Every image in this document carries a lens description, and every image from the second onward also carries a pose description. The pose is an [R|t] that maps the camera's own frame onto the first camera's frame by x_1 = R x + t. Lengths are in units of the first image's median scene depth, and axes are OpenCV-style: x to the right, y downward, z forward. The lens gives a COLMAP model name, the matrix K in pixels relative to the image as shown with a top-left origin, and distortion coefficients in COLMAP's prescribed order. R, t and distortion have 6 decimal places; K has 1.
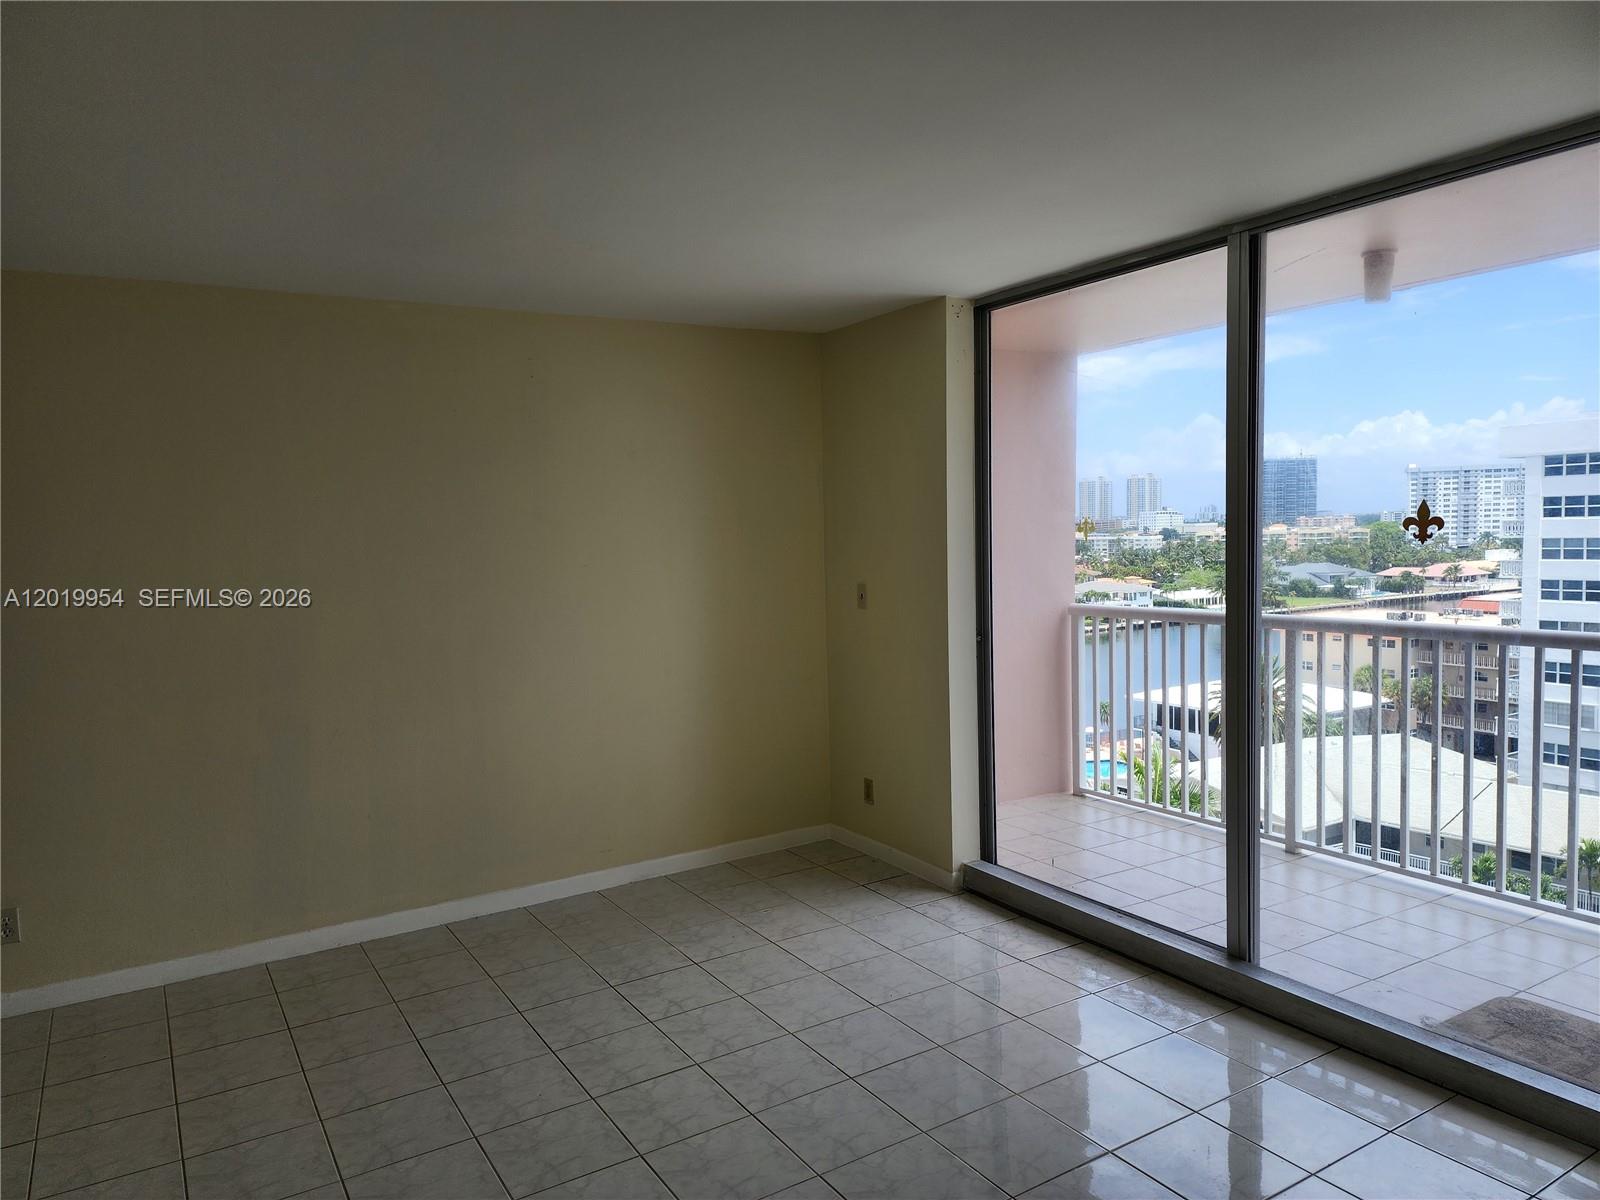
lens RADIAL K [[1071.0, 0, 800.2], [0, 1071.0, 601.4], [0, 0, 1]] dist [0.059310, -0.029052]
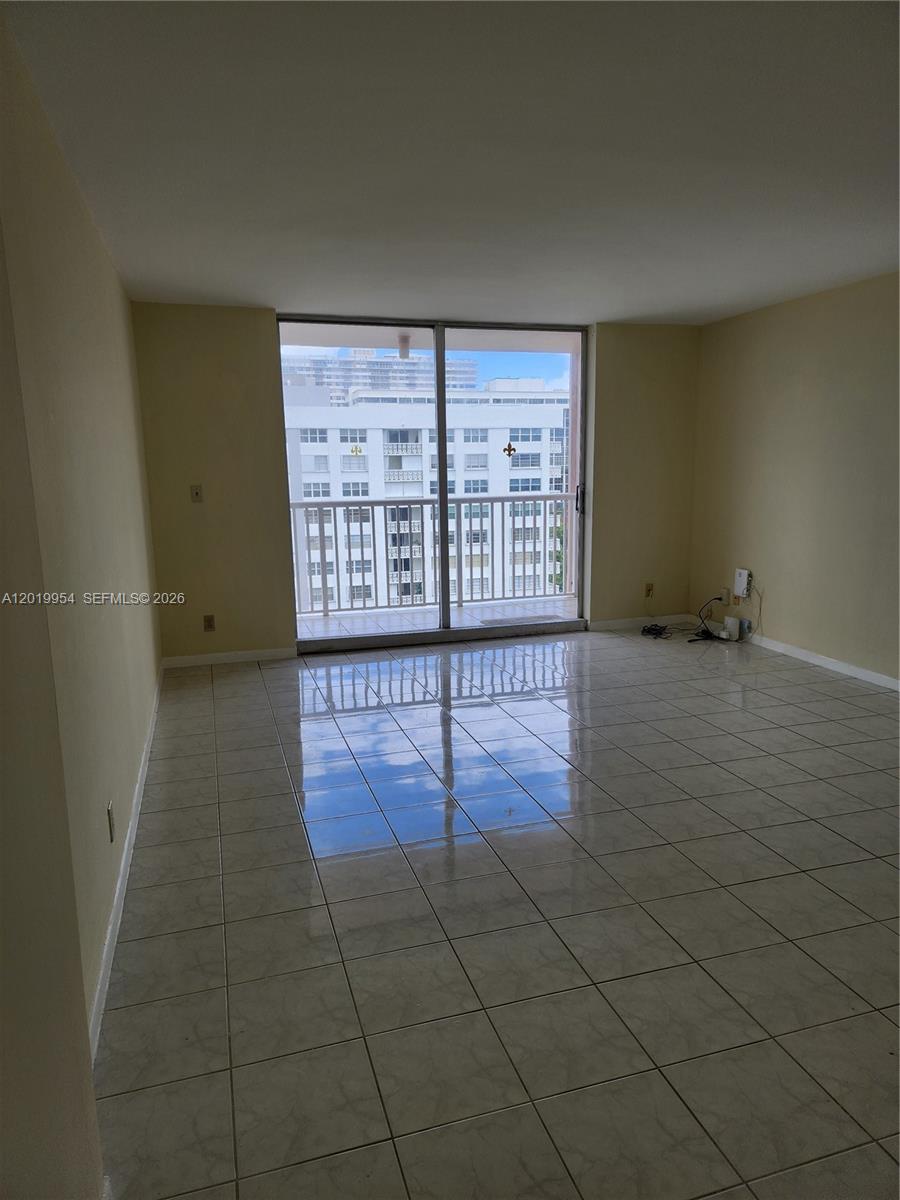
lens RADIAL K [[803.2, 0, 456.9], [0, 803.2, 601.7], [0, 0, 1]] dist [0.059310, -0.029052]
pose [[0.248892, -0.154252, 0.956169, -1.562576], [0.069223, 0.987544, 0.141294, 0.014020], [-0.966054, 0.031022, 0.256469, 0.594324]]
